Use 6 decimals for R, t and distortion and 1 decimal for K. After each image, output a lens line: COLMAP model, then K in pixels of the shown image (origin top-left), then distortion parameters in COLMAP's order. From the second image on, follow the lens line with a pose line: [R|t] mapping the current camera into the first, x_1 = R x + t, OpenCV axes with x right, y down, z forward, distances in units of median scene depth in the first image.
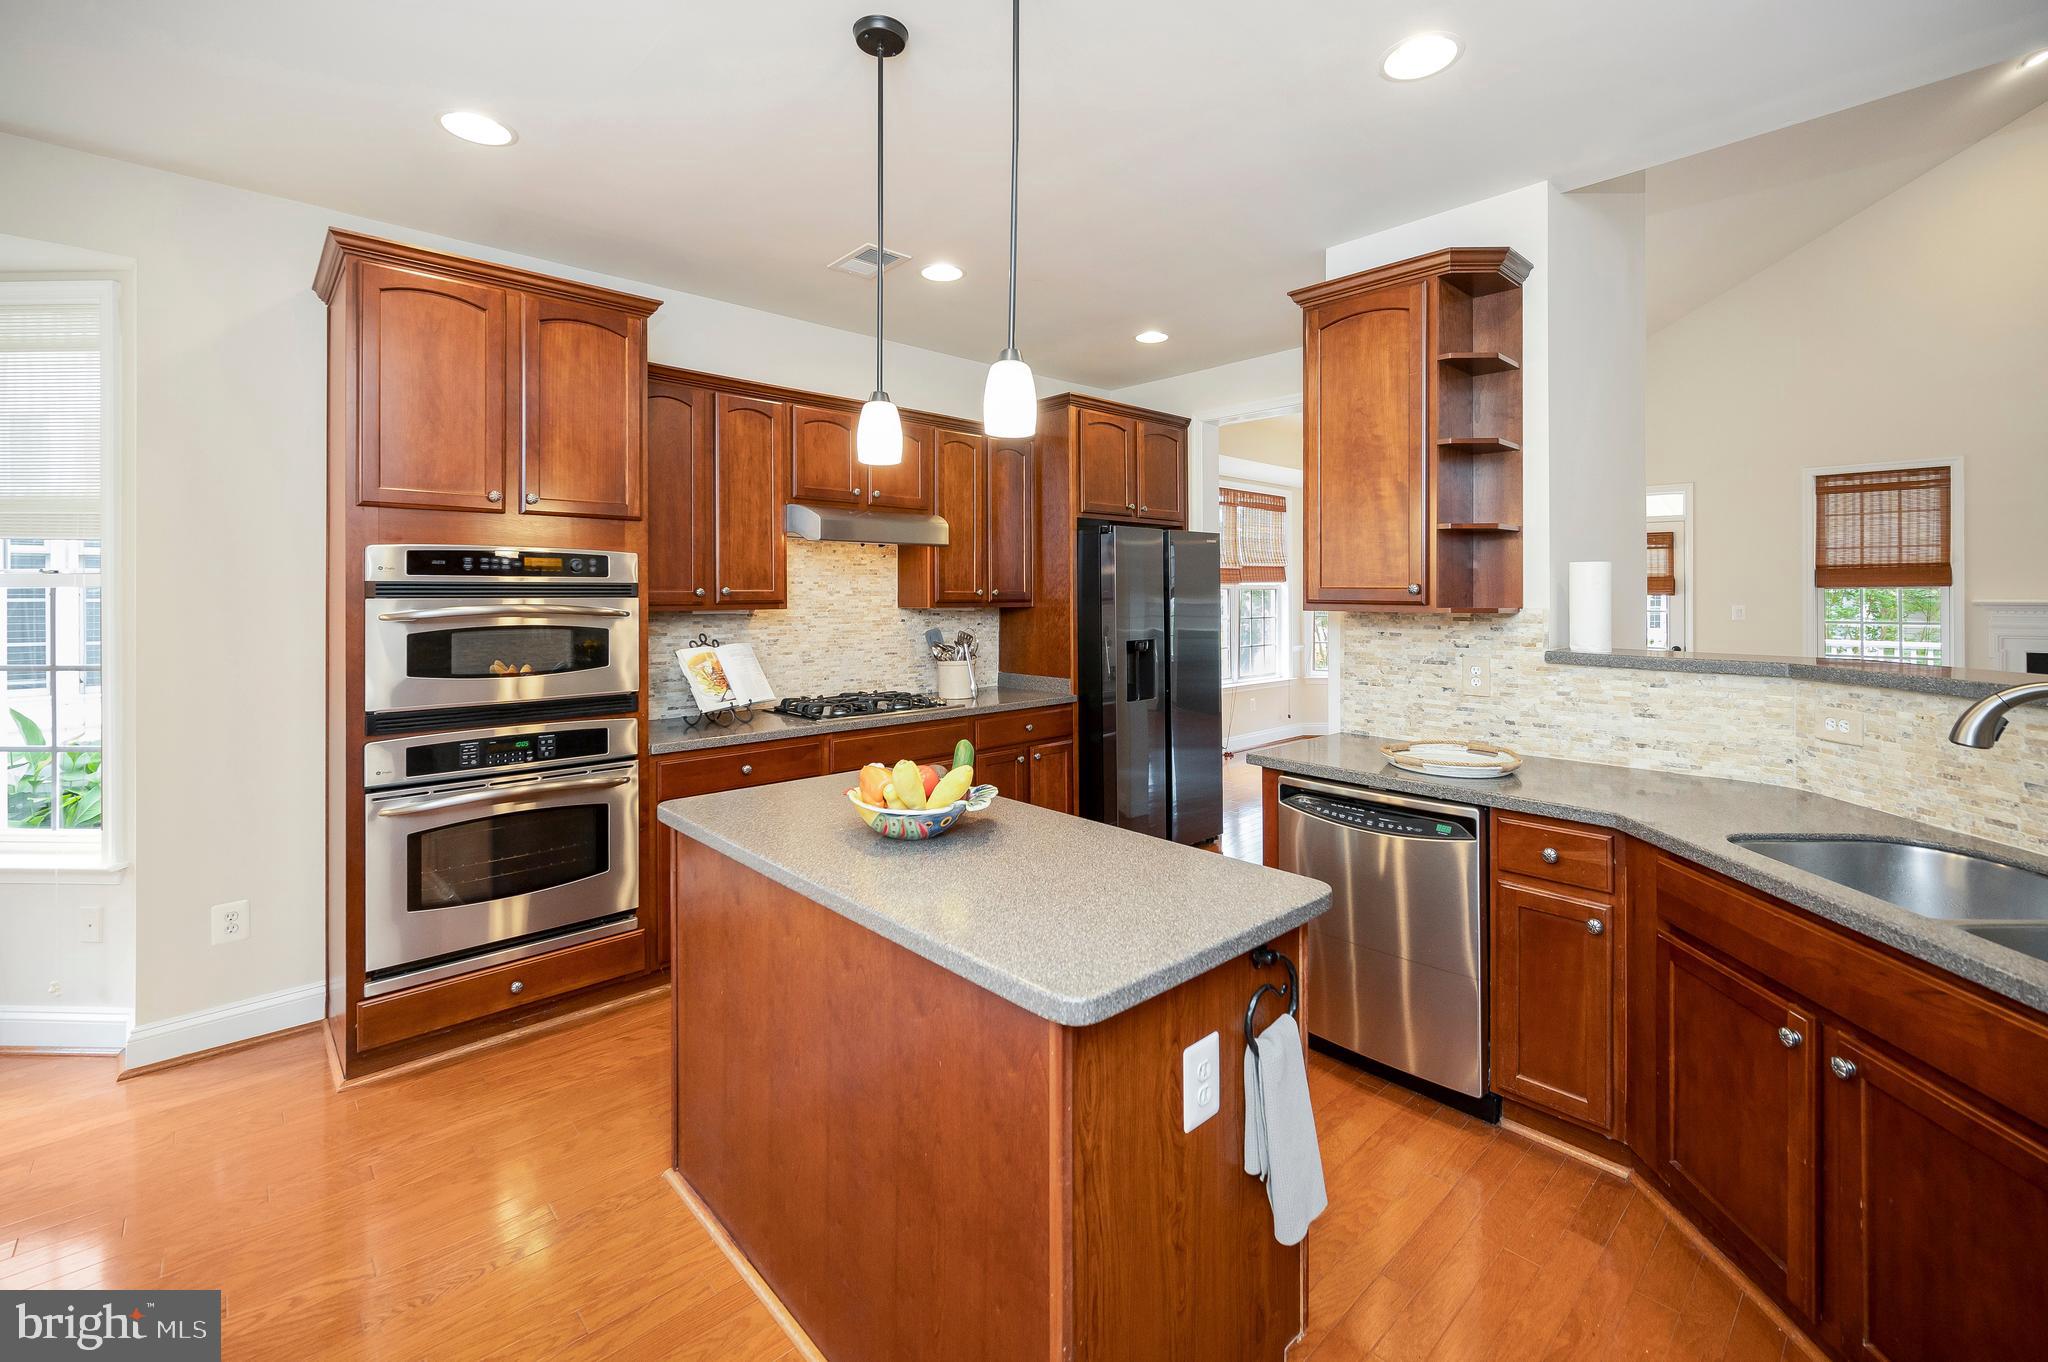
lens RADIAL K [[857.0, 0, 1036.2], [0, 857.0, 604.6], [0, 0, 1]] dist [-0.002713, -0.000448]
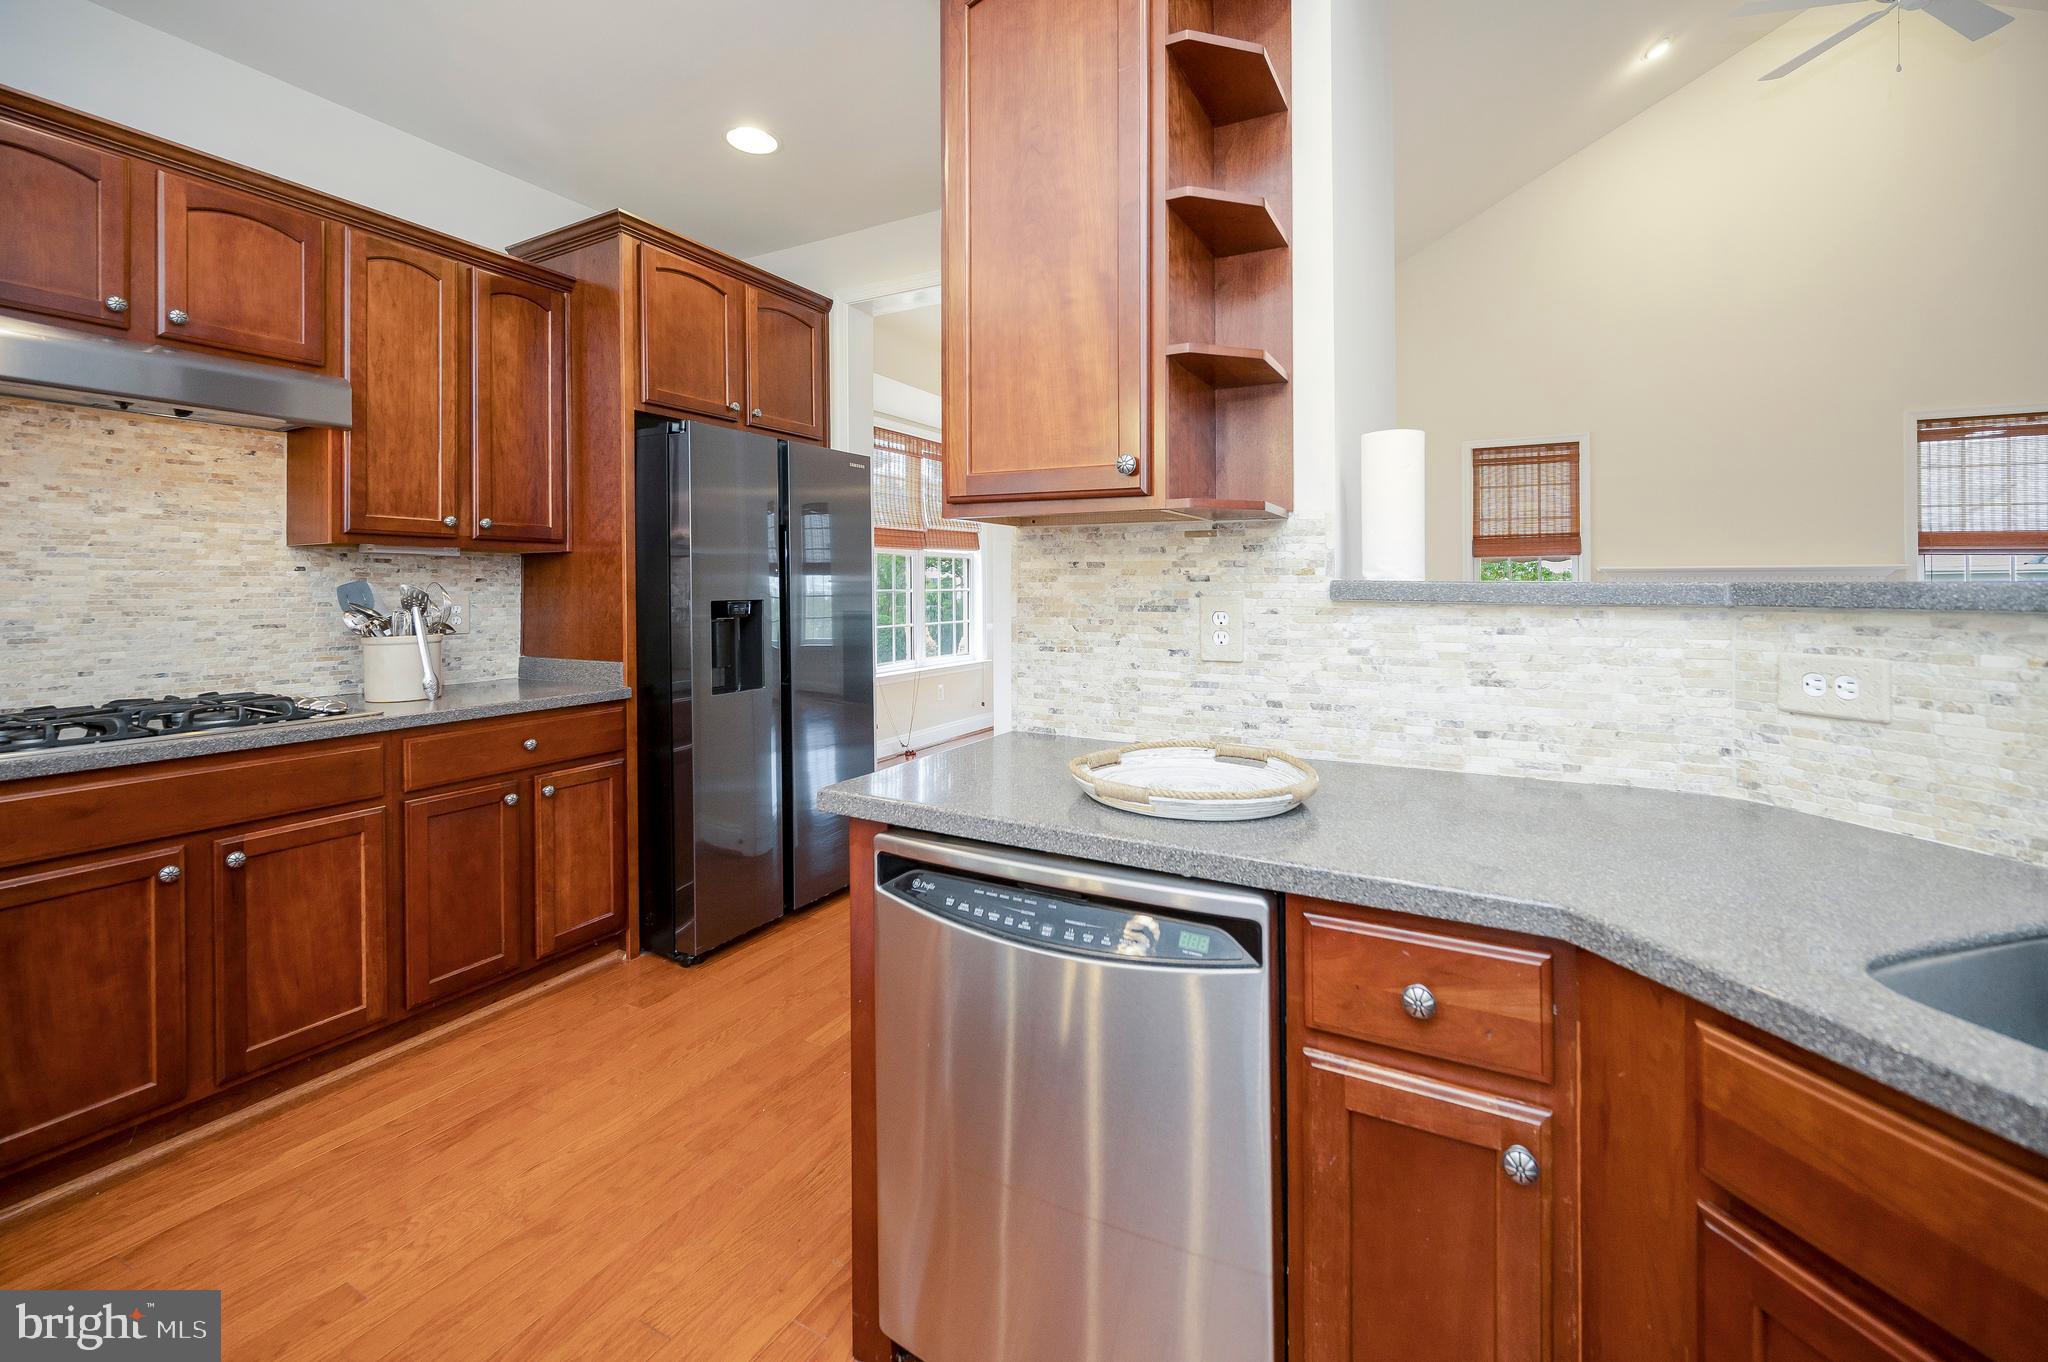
lens RADIAL K [[848.7, 0, 1033.9], [0, 848.7, 595.2], [0, 0, 1]] dist [-0.001393, -0.000727]
pose [[0.947598, -0.002998, 0.319451, 0.206435], [0.003385, 0.999994, -0.000657, 0.061809], [-0.319447, 0.001704, 0.947603, 0.493516]]
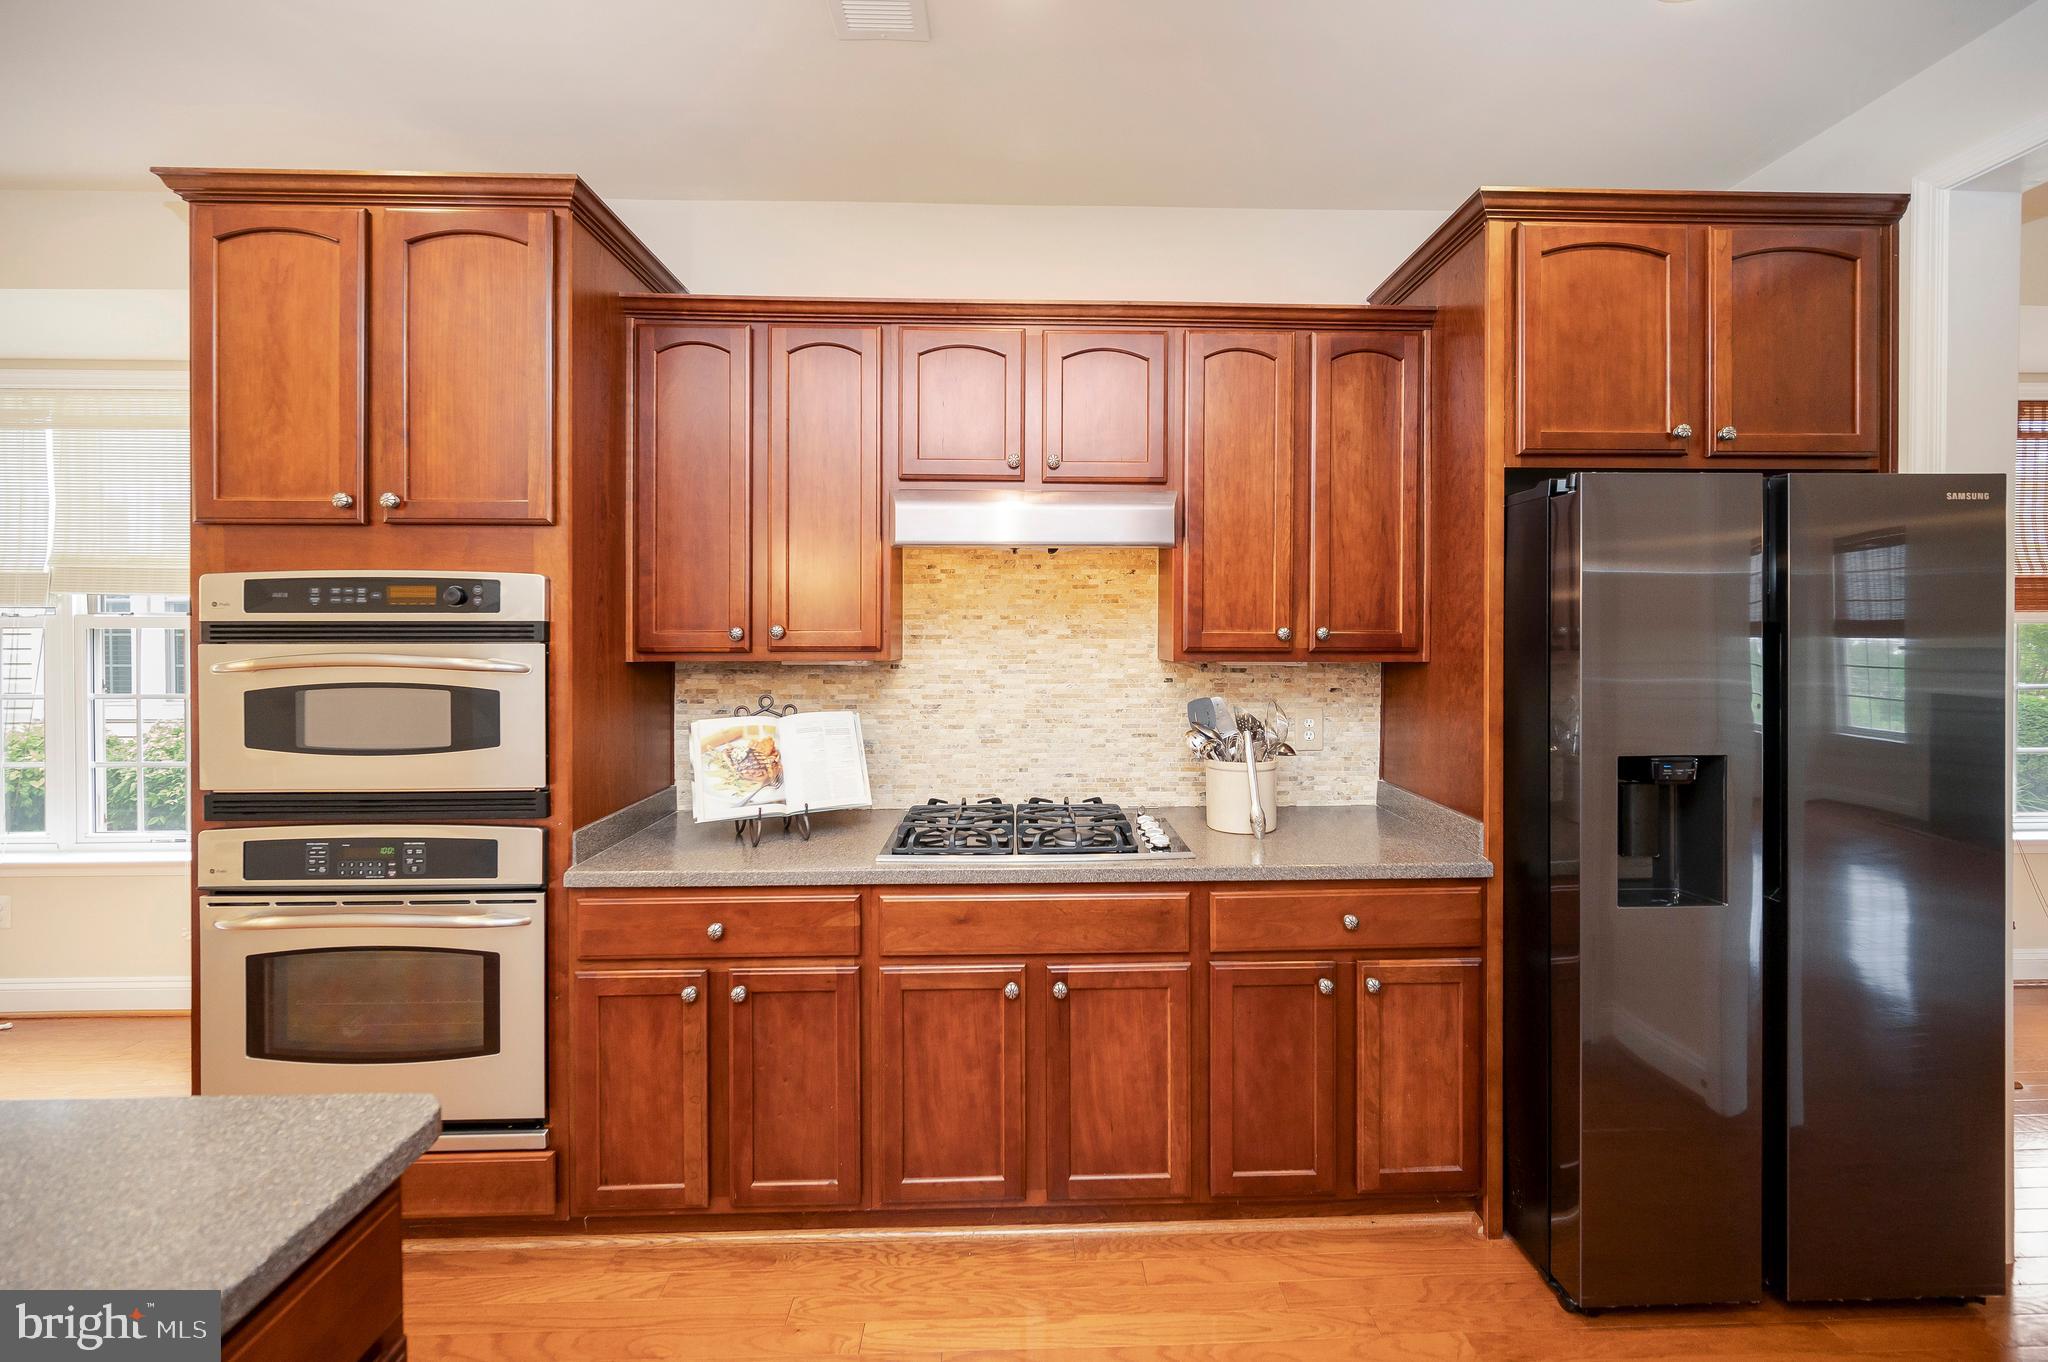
lens RADIAL K [[835.6, 0, 1043.6], [0, 835.6, 636.4], [0, 0, 1]] dist [-0.001718, -0.000190]
pose [[0.750553, 0.010140, -0.660733, 0.253210], [-0.008874, 0.999947, 0.005266, -0.021681], [0.660751, 0.001911, 0.750603, 0.829571]]
